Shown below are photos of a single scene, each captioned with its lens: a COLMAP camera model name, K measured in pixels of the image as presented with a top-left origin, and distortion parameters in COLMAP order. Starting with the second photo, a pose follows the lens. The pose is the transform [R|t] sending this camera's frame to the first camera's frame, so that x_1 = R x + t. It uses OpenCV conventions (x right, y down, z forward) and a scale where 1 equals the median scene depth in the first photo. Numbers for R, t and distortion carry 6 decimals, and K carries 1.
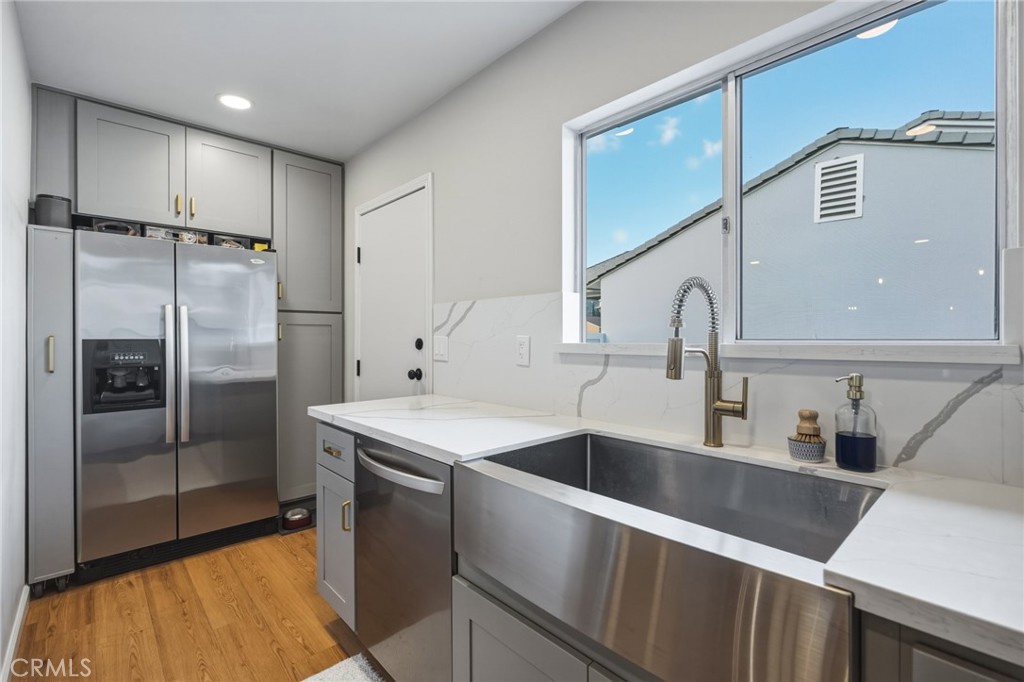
lens RADIAL K [[459.0, 0, 517.9], [0, 459.0, 341.9], [0, 0, 1]] dist [-0.002519, 0.002409]
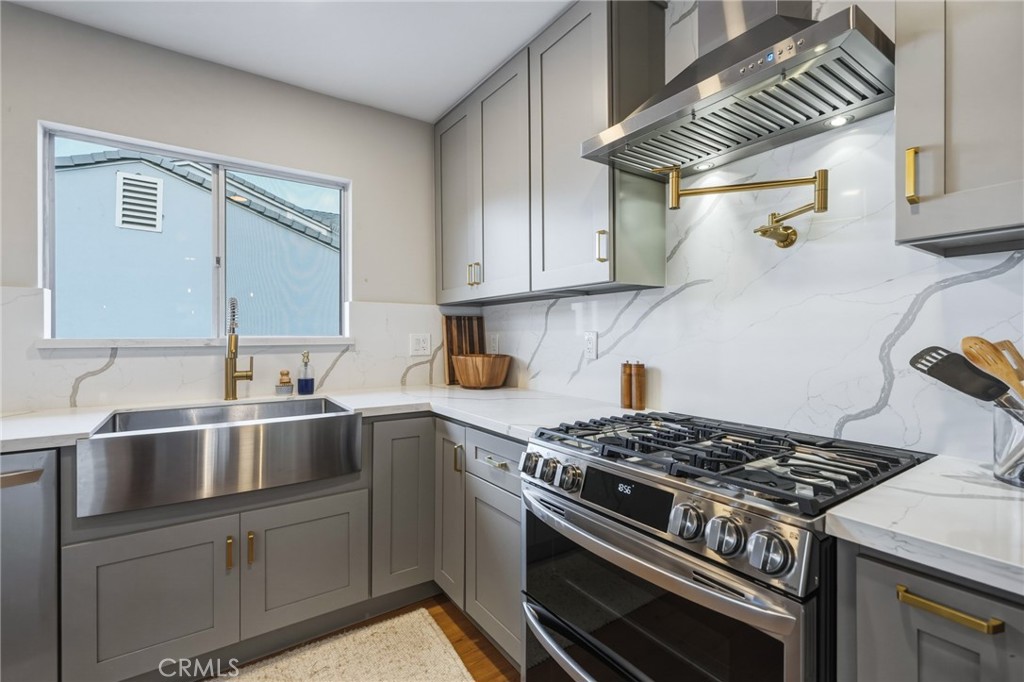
lens RADIAL K [[459.0, 0, 511.2], [0, 459.0, 336.6], [0, 0, 1]] dist [-0.002519, 0.002409]
pose [[0.156662, -0.000494, 0.987652, -0.815698], [0.007011, 0.999975, -0.000612, 0.005225], [-0.987627, 0.007021, 0.156662, -0.204383]]
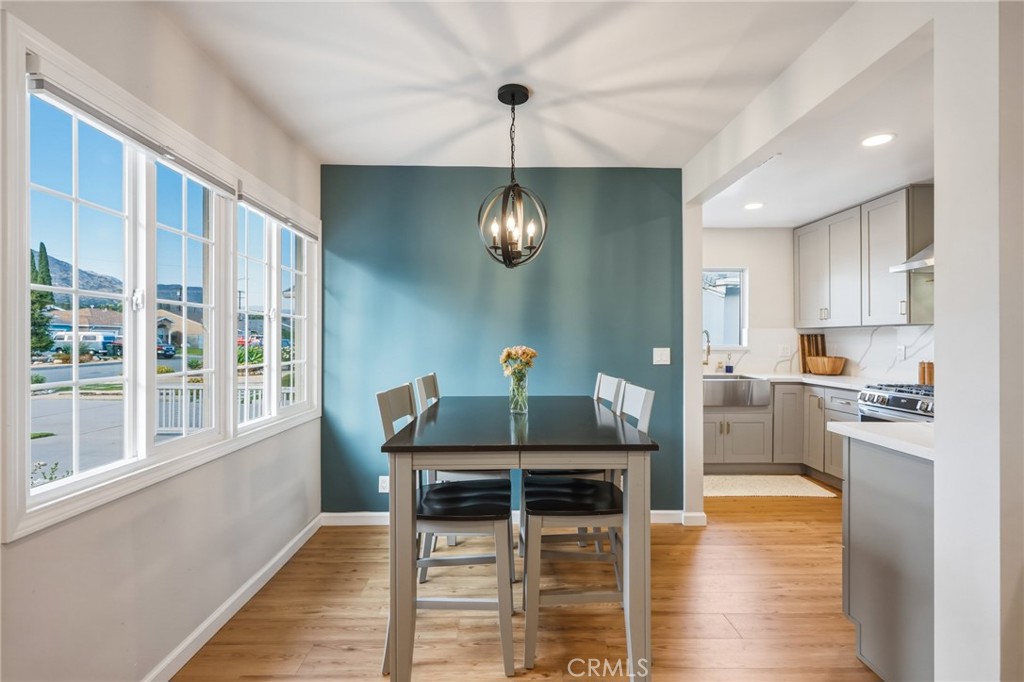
lens RADIAL K [[459.0, 0, 514.9], [0, 459.0, 337.3], [0, 0, 1]] dist [-0.002519, 0.002409]
pose [[0.678171, 0.005073, 0.734887, -2.665654], [0.001599, 0.999964, -0.008379, -0.032842], [-0.734902, 0.006857, 0.678138, -0.367366]]
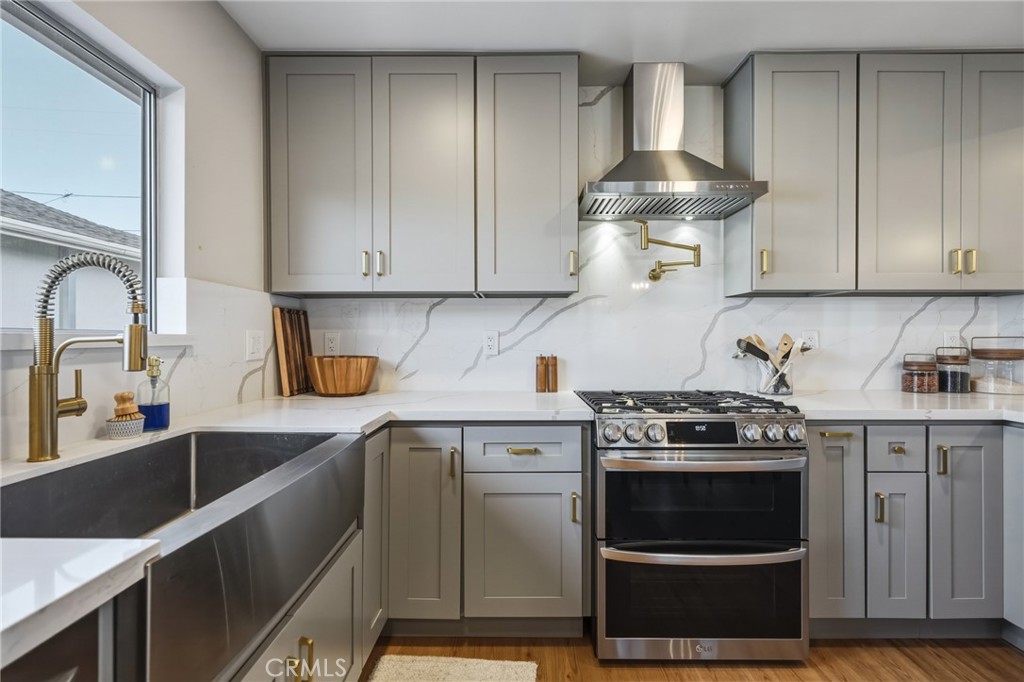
lens RADIAL K [[459.0, 0, 510.9], [0, 459.0, 339.7], [0, 0, 1]] dist [-0.002519, 0.002409]
pose [[-0.716814, 0.001426, 0.697263, -0.565074], [0.006615, 0.999967, 0.004755, 0.014107], [-0.697233, 0.008021, -0.716800, 0.771301]]
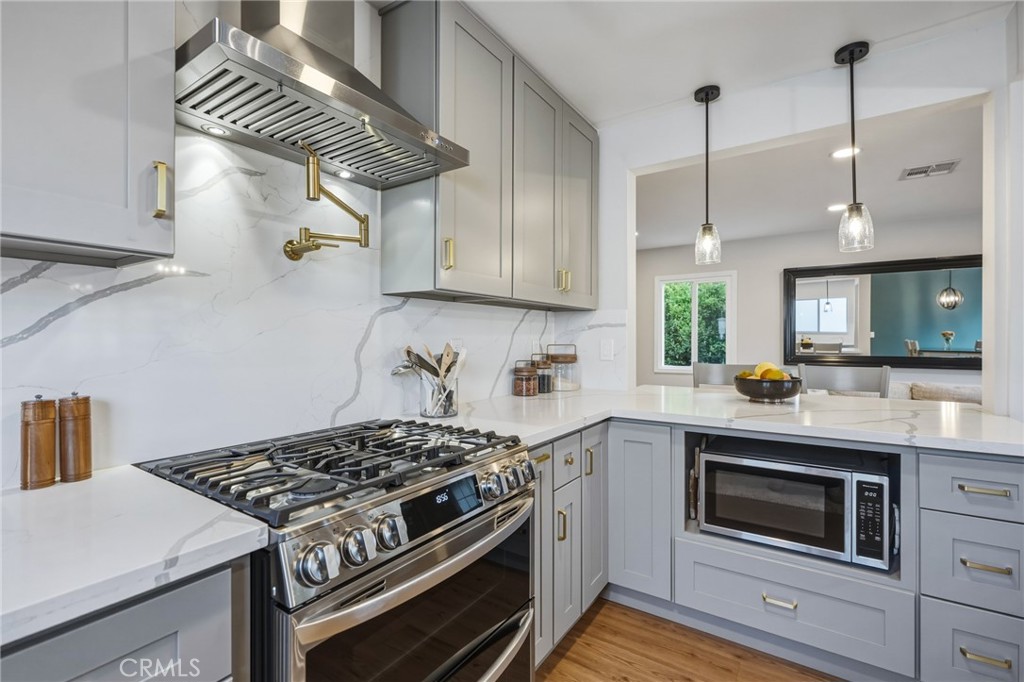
lens RADIAL K [[459.0, 0, 513.0], [0, 459.0, 339.8], [0, 0, 1]] dist [-0.002519, 0.002409]
pose [[-0.976376, 0.001878, -0.216069, -0.110626], [0.000083, 0.999965, 0.008319, -0.009688], [0.216077, 0.008105, -0.976343, 0.396777]]
